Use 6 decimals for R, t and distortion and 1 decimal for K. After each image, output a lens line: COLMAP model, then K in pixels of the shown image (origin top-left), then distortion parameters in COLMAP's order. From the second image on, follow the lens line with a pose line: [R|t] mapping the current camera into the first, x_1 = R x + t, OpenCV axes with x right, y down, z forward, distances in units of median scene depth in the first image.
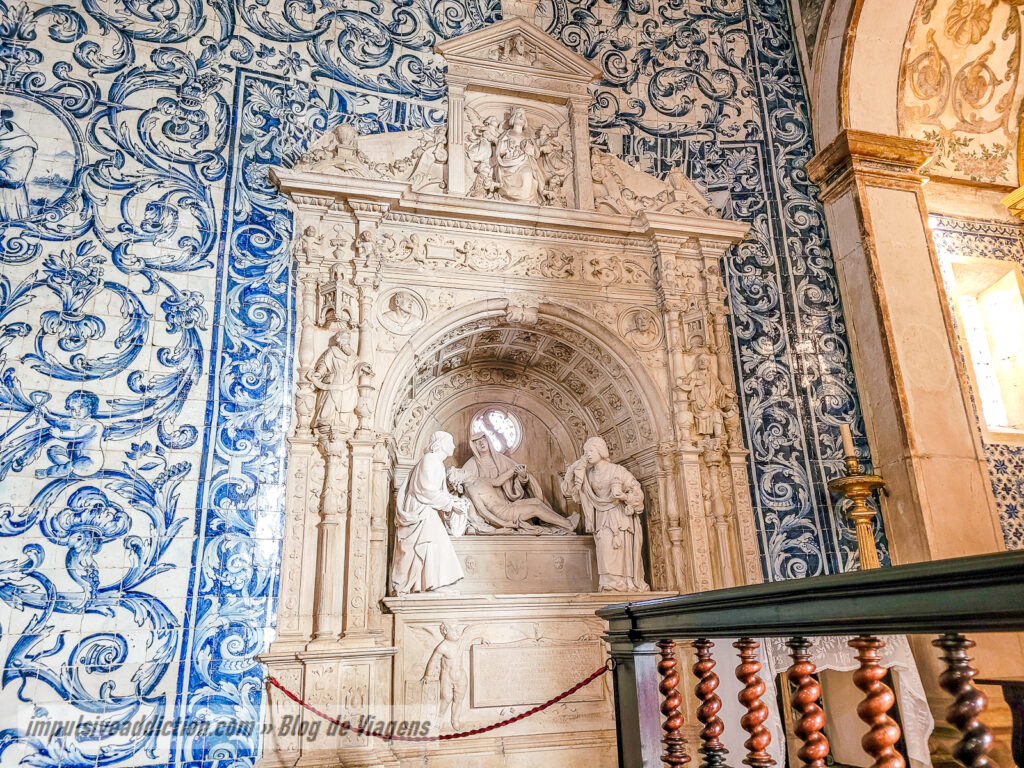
lens RADIAL K [[764.0, 0, 512.8], [0, 764.0, 399.2], [0, 0, 1]] dist [0.065288, -0.058704]
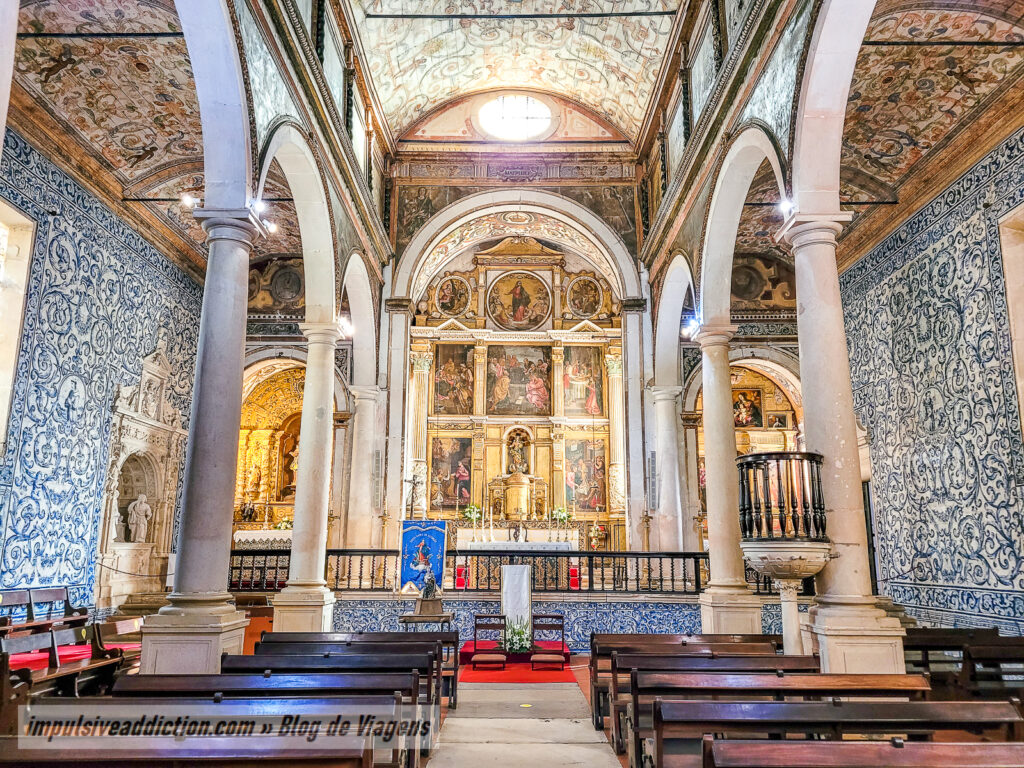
lens RADIAL K [[767.1, 0, 520.5], [0, 767.1, 395.7], [0, 0, 1]] dist [0.064191, -0.064027]
pose [[0.267722, 0.229405, 0.935788, -2.684191], [-0.307970, 0.940665, -0.142492, -0.372578], [-0.912951, -0.250046, 0.322487, -1.422260]]
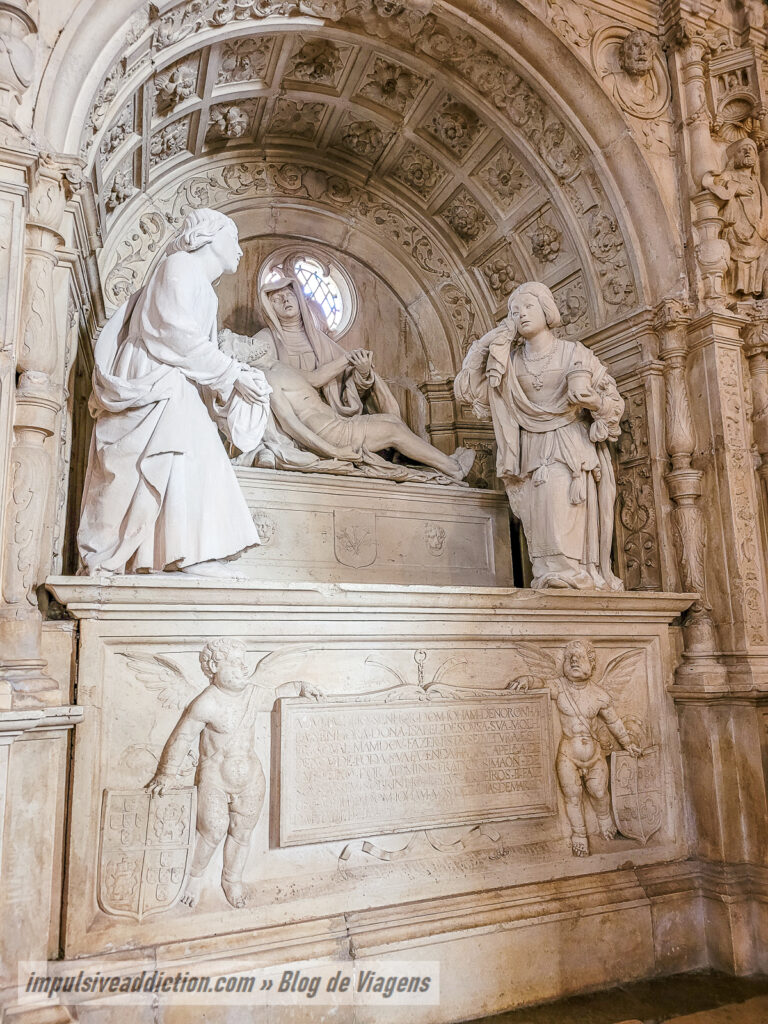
lens RADIAL K [[772.7, 0, 385.4], [0, 772.7, 532.6], [0, 0, 1]] dist [0.044745, -0.003784]
pose [[0.982641, 0.045504, 0.179852, -0.067773], [-0.067884, 0.990413, 0.120309, 0.158861], [-0.172653, -0.130430, 0.976309, 0.534035]]
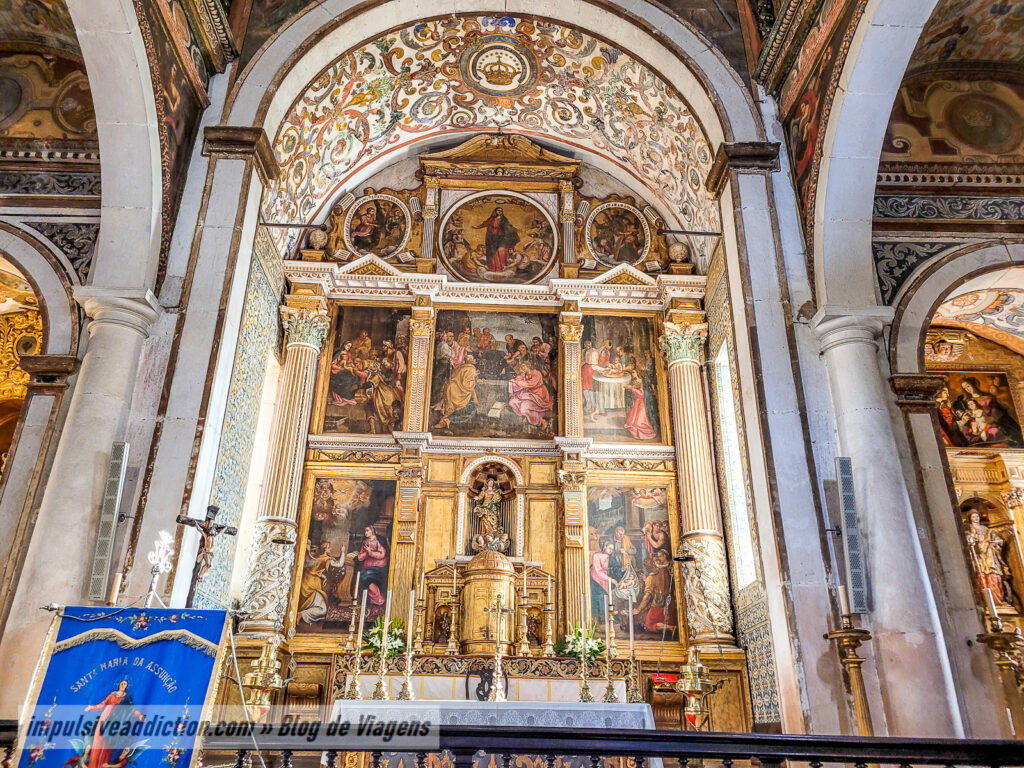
lens RADIAL K [[772.7, 0, 512.0], [0, 772.7, 384.0], [0, 0, 1]] dist [0.044745, -0.003784]
pose [[0.238158, 0.433784, 0.868972, -0.439229], [-0.318298, 0.880163, -0.352136, -0.258395], [-0.917588, -0.192728, 0.347690, -0.787739]]
